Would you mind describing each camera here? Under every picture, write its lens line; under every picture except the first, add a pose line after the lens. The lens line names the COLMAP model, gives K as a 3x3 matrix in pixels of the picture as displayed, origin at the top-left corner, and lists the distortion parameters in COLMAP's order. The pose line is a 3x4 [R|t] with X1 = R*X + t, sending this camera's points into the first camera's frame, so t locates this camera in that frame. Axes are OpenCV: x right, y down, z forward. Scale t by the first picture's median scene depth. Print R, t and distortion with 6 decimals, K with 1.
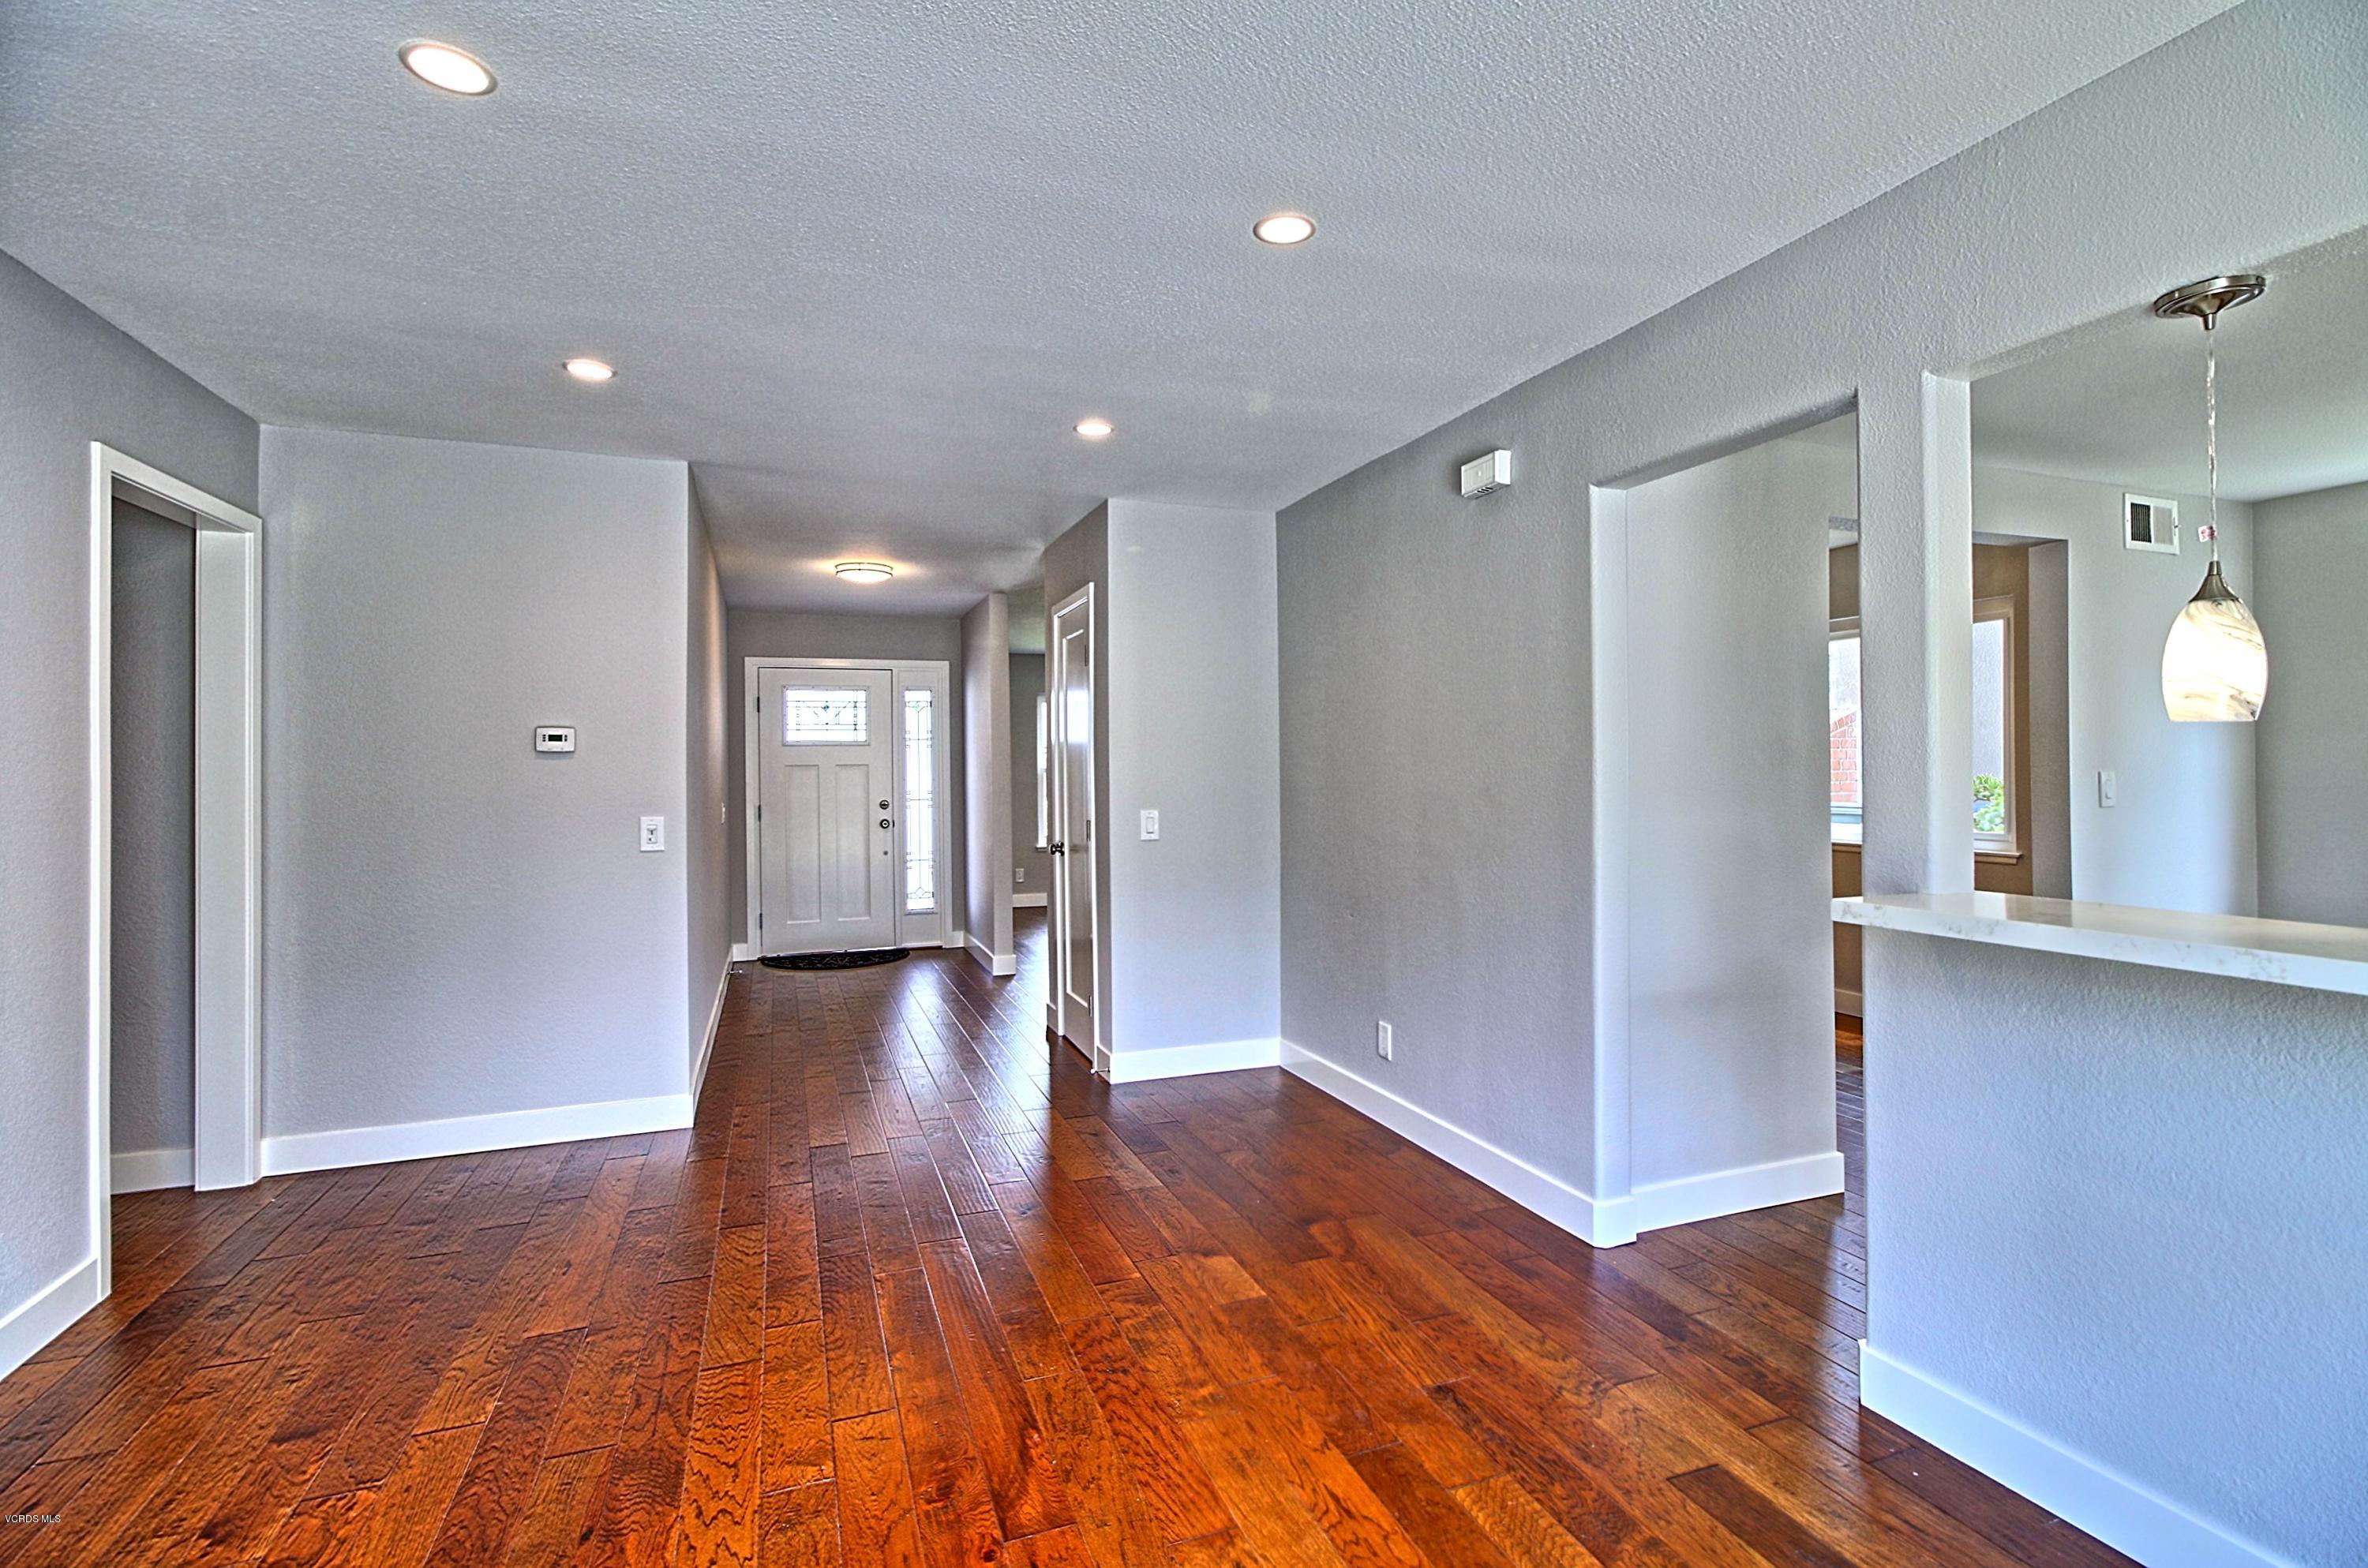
lens RADIAL K [[1088.4, 0, 1197.7], [0, 1088.4, 761.4], [0, 0, 1]] dist [-0.015589, 0.012372]
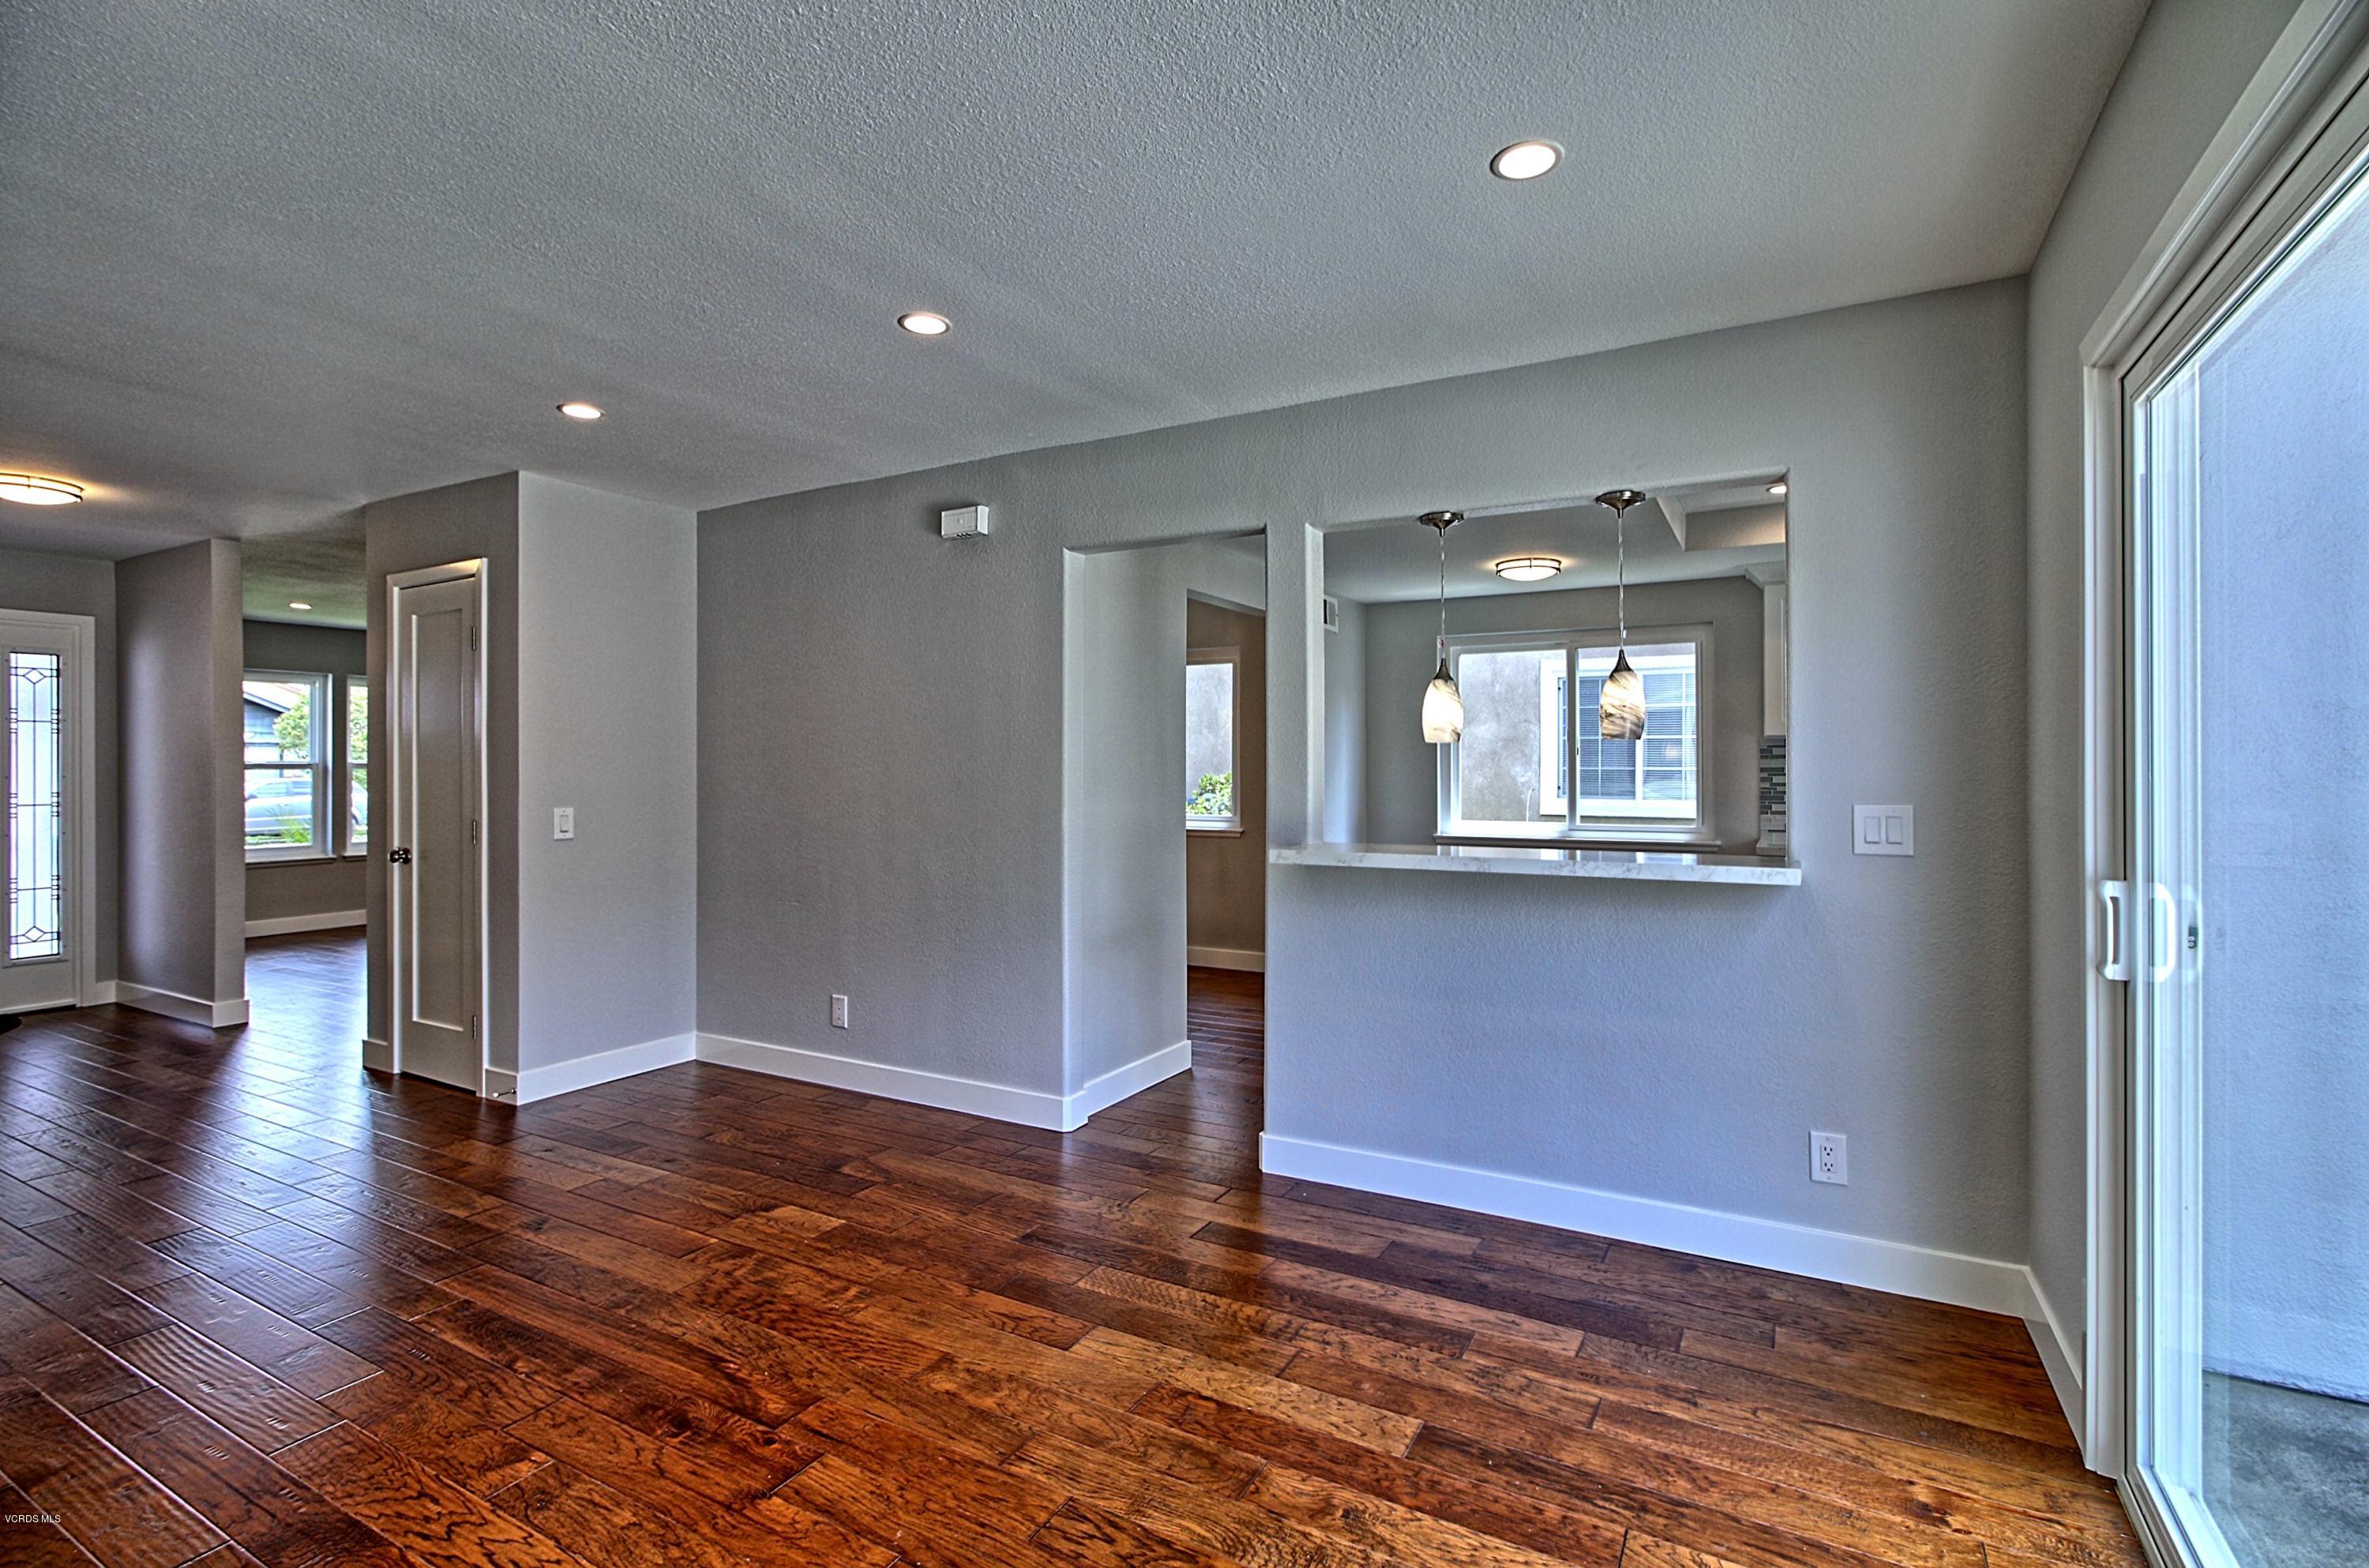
lens RADIAL K [[1088.9, 0, 1198.2], [0, 1088.9, 761.4], [0, 0, 1]] dist [-0.015589, 0.012372]
pose [[0.763555, 0.012928, 0.645614, -0.371068], [-0.012226, 0.999910, -0.005562, 0.005520], [-0.645628, -0.003647, 0.763644, -0.108809]]
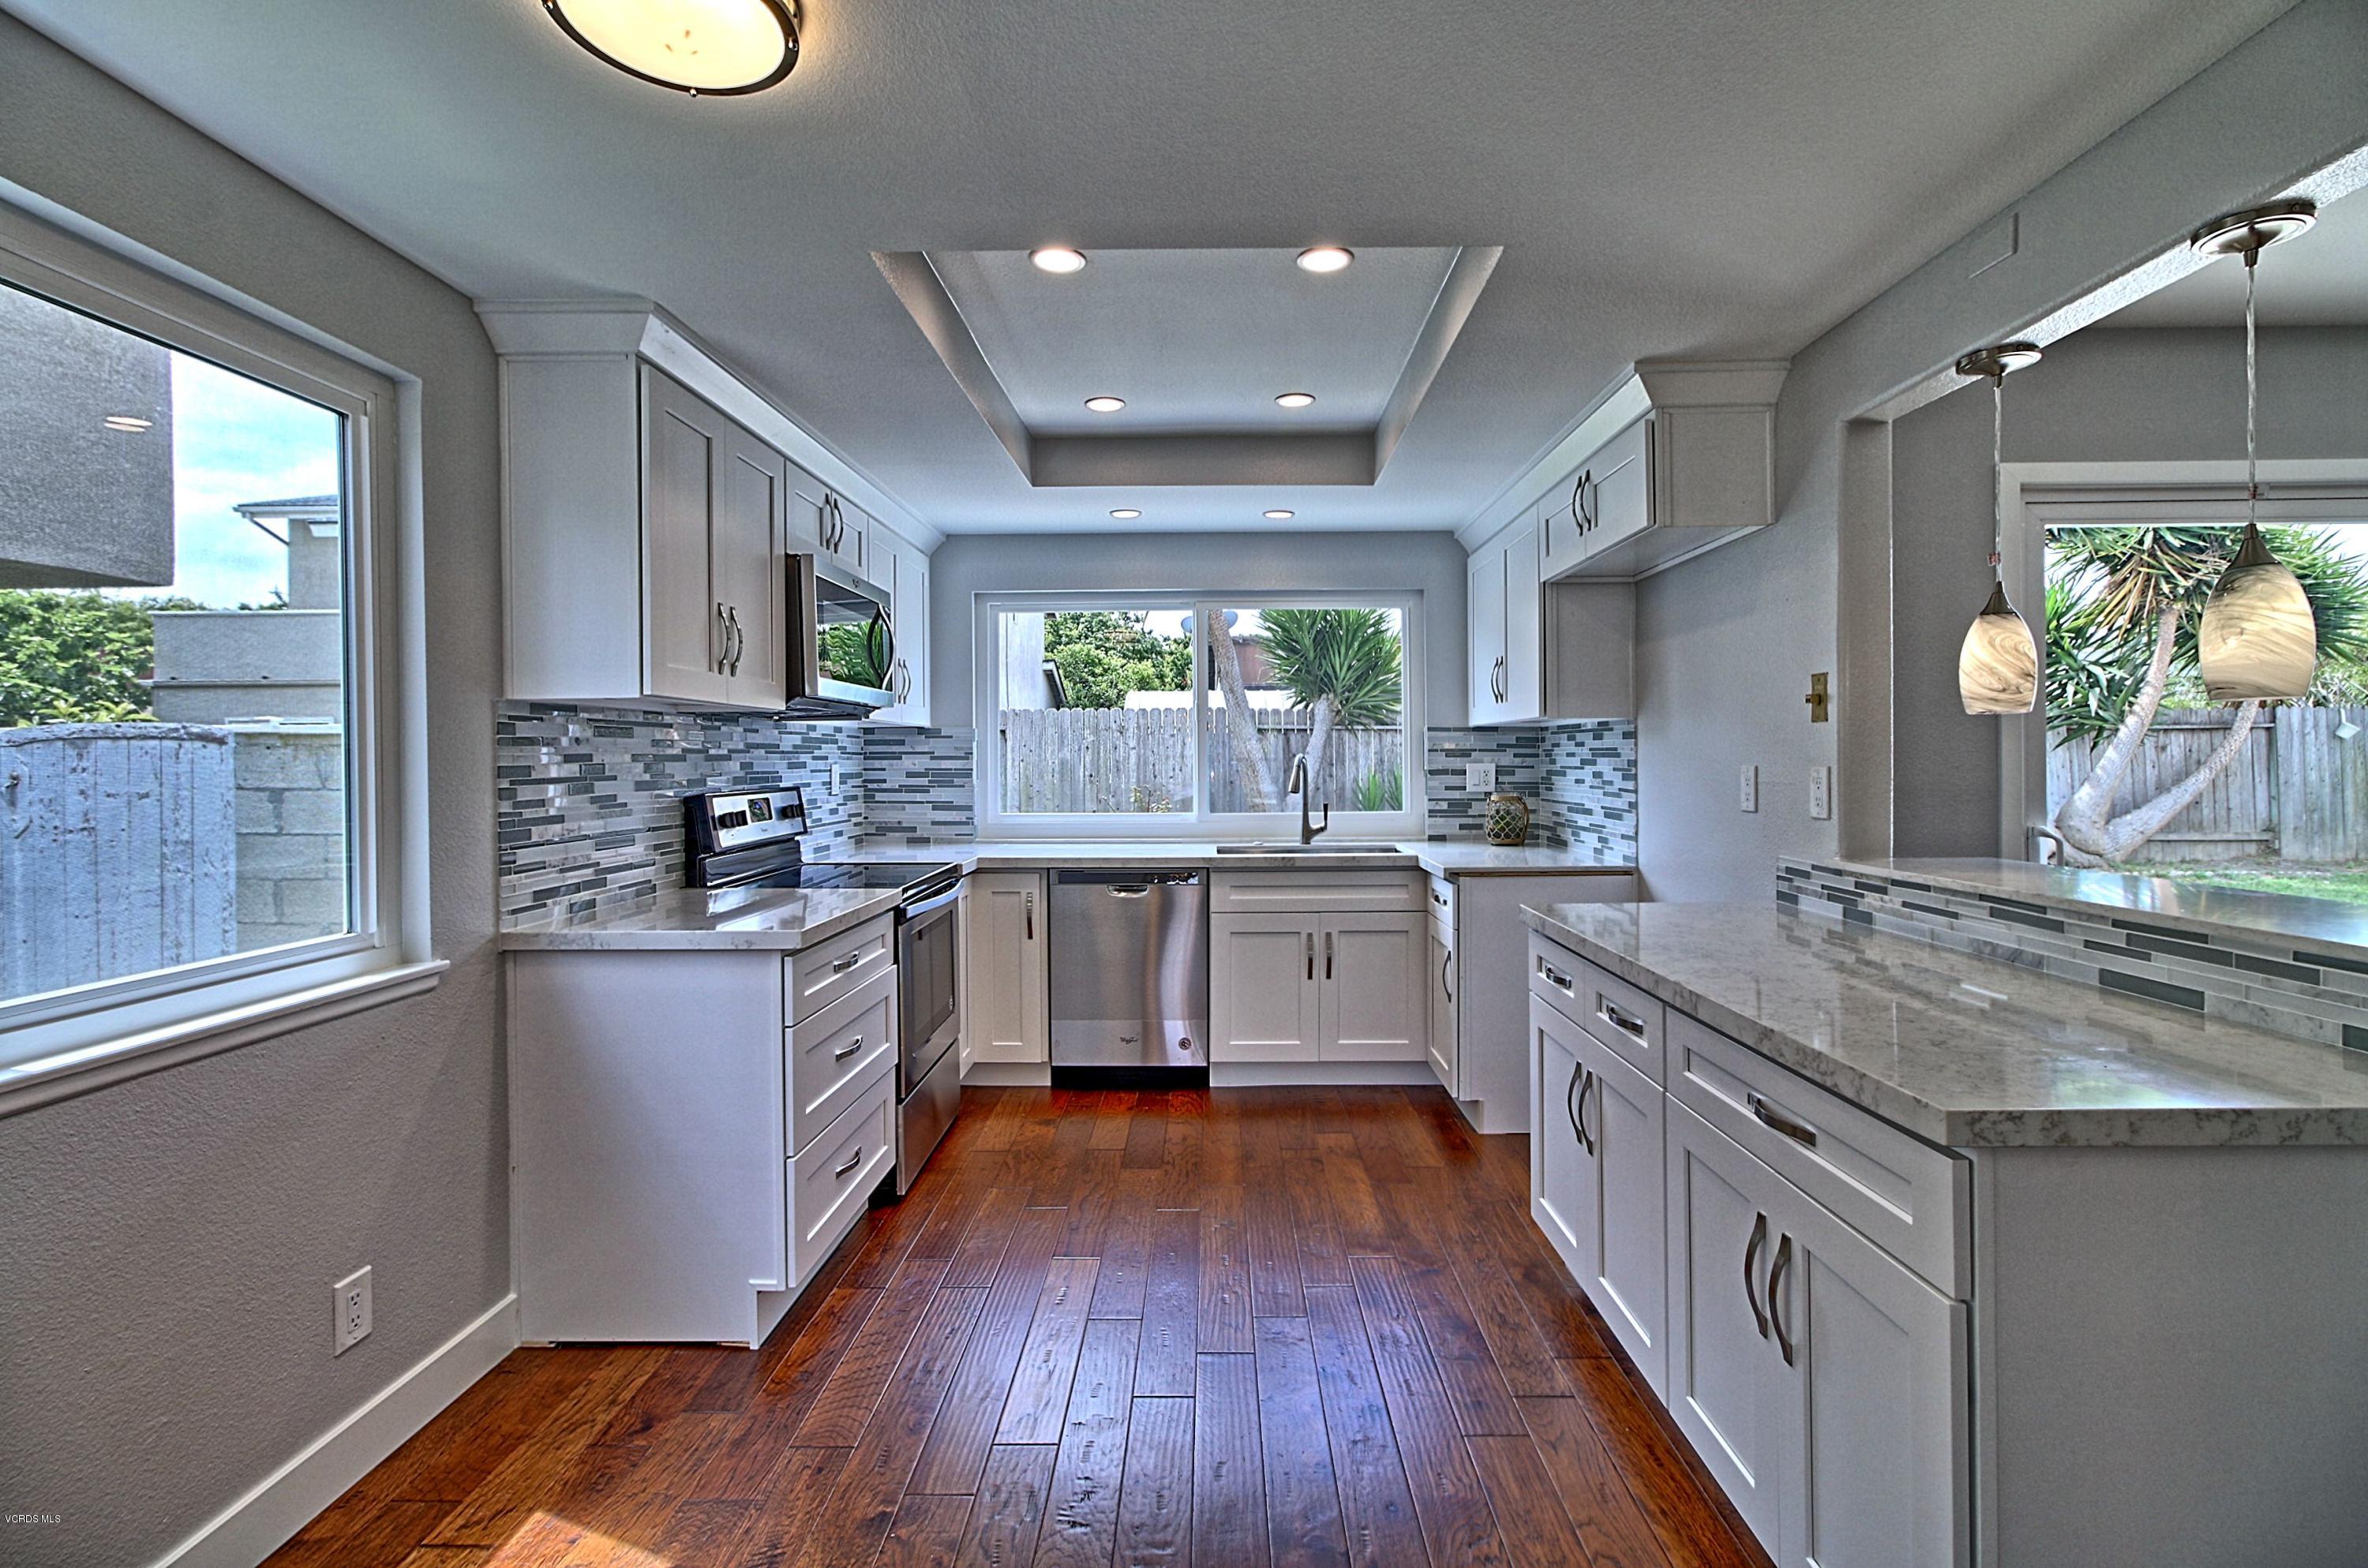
lens RADIAL K [[1103.1, 0, 1191.1], [0, 1103.1, 765.0], [0, 0, 1]] dist [-0.013661, 0.010498]
pose [[-0.927272, 0.015277, 0.374076, 0.845654], [0.014624, 0.999883, -0.004583, 0.003140], [-0.374102, 0.001221, -0.927387, 1.296860]]
